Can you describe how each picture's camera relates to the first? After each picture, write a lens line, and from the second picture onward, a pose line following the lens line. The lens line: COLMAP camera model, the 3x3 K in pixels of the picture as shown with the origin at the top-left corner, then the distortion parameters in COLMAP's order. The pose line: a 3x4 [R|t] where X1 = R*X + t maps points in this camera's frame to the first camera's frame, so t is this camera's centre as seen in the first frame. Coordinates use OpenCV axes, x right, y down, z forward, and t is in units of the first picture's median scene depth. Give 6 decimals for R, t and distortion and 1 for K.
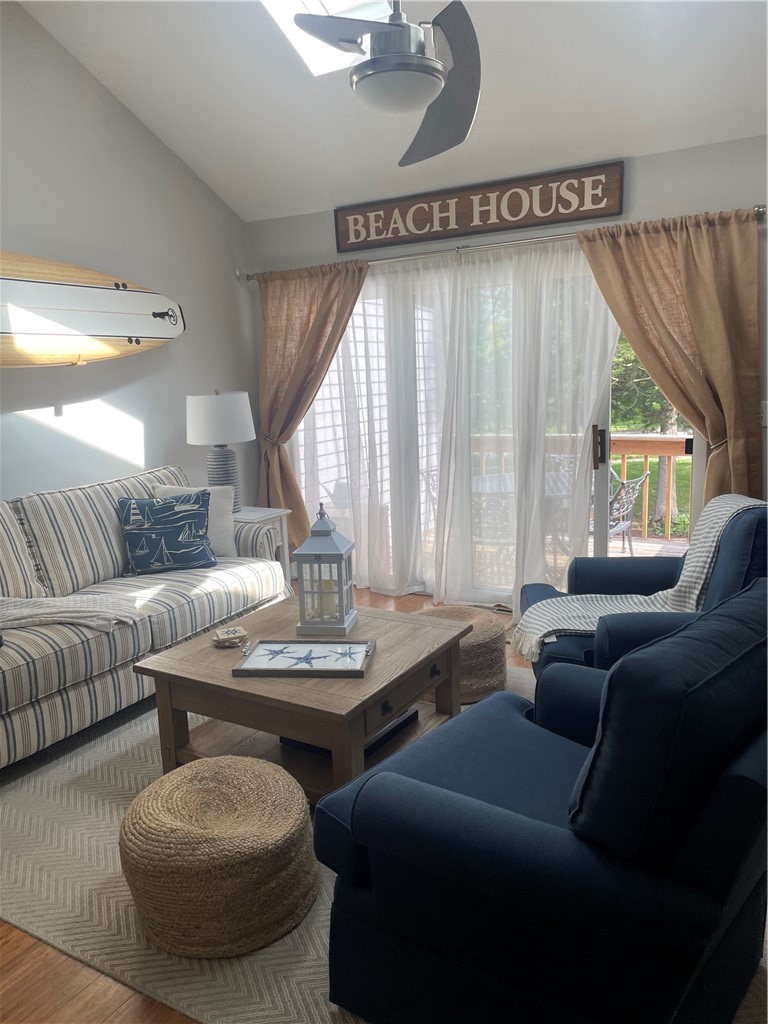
lens RADIAL K [[762.6, 0, 384.0], [0, 762.6, 512.0], [0, 0, 1]] dist [0.071643, -0.087111]
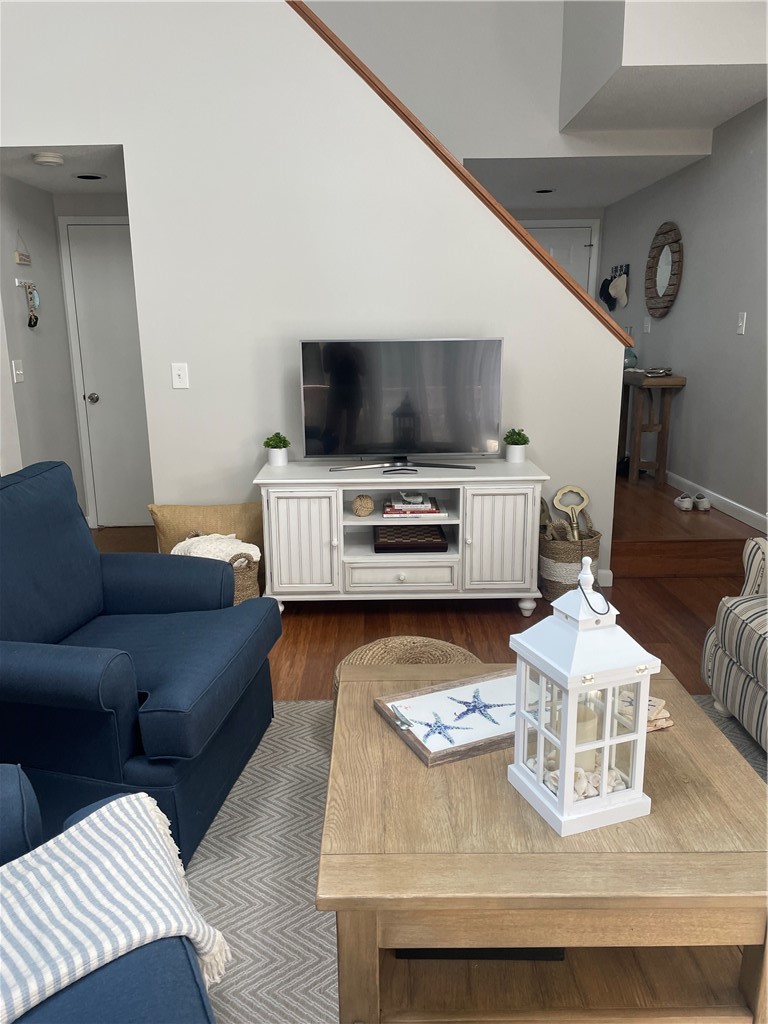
lens RADIAL K [[762.6, 0, 384.0], [0, 762.6, 512.0], [0, 0, 1]] dist [0.071643, -0.087111]
pose [[-0.849031, 0.177931, -0.497481, 0.203293], [-0.054973, 0.906725, 0.418125, -0.185324], [0.525476, 0.382349, -0.760056, 0.970628]]
